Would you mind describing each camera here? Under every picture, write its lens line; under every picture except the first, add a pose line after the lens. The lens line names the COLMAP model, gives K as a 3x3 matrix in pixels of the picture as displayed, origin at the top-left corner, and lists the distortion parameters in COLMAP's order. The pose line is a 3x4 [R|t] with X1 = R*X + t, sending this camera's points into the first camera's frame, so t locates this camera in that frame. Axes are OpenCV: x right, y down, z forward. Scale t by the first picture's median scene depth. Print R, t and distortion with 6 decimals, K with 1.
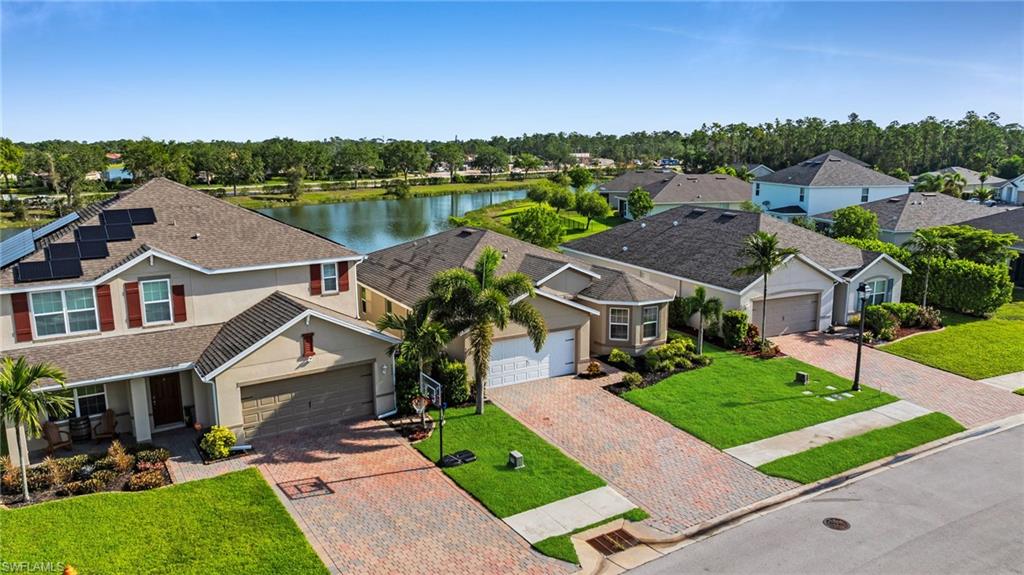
lens RADIAL K [[720.7, 0, 517.4], [0, 720.7, 285.3], [0, 0, 1]] dist [-0.012808, 0.000925]
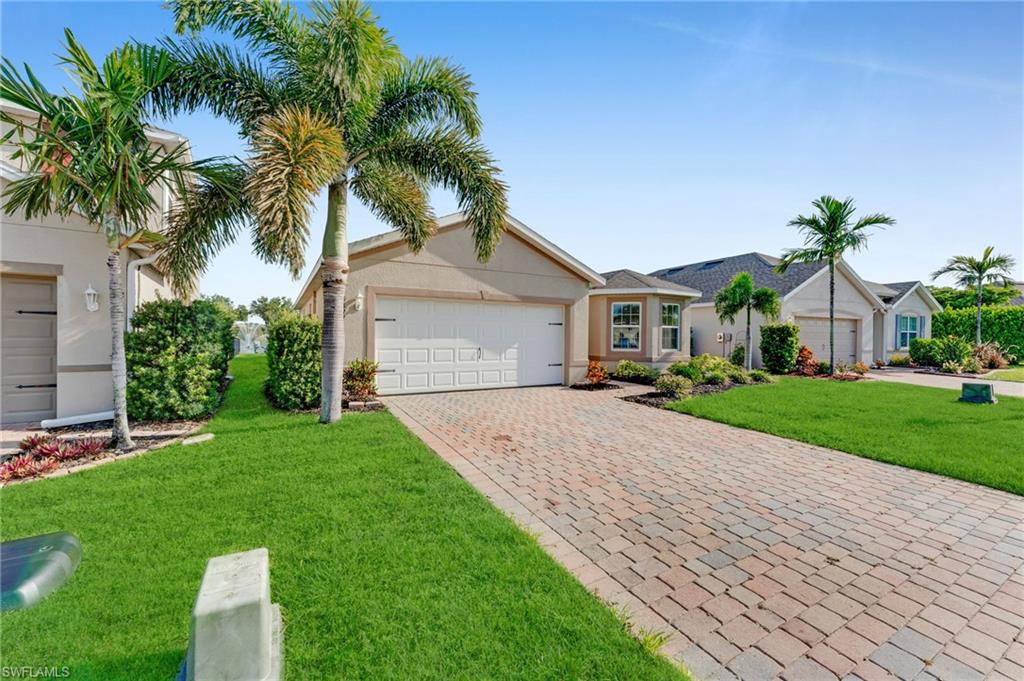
lens RADIAL K [[411.5, 0, 512.0], [0, 411.5, 340.5], [0, 0, 1]] dist [-0.001060, -0.000174]
pose [[0.999853, 0.016331, -0.005231, 0.045125], [-0.016992, 0.984616, -0.173906, 0.172749], [0.002311, 0.173969, 0.984748, 0.783550]]
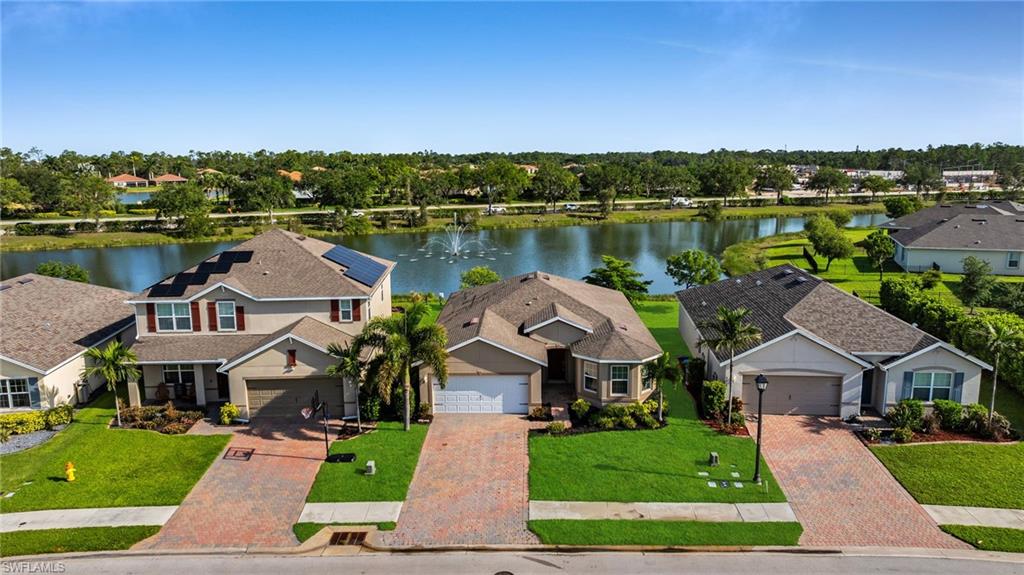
lens RADIAL K [[720.7, 0, 517.4], [0, 720.7, 285.3], [0, 0, 1]] dist [-0.012808, 0.000925]
pose [[0.858187, 0.088293, -0.505688, 0.742038], [-0.094072, 0.995465, 0.014161, -0.113482], [0.504645, 0.035419, 0.862600, -0.005161]]
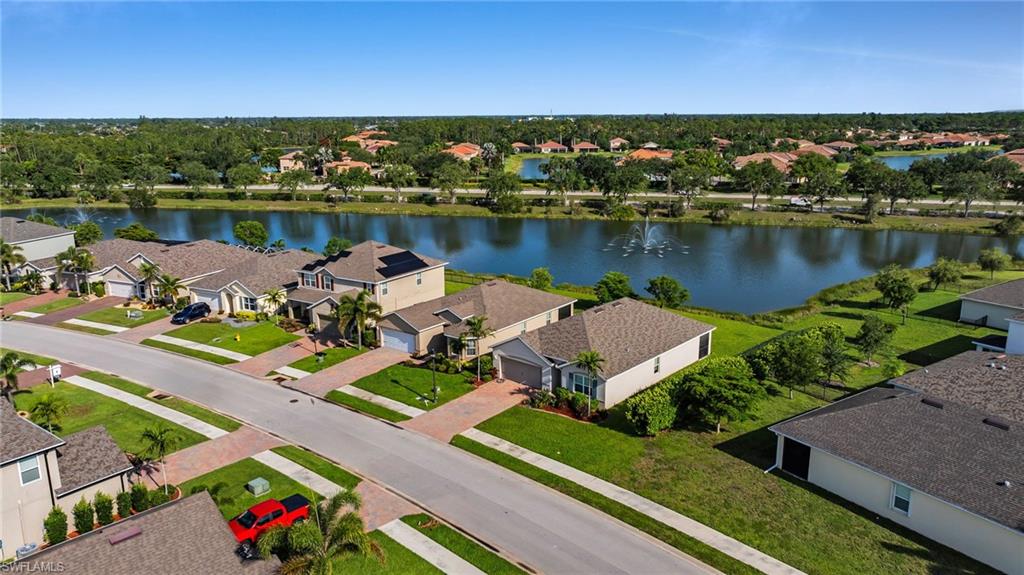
lens RADIAL K [[720.7, 0, 517.4], [0, 720.7, 285.3], [0, 0, 1]] dist [-0.012808, 0.000925]
pose [[0.397722, 0.215399, -0.891864, 2.530745], [-0.169953, 0.972526, 0.159091, -0.582859], [0.901628, 0.088301, 0.423402, 0.380877]]
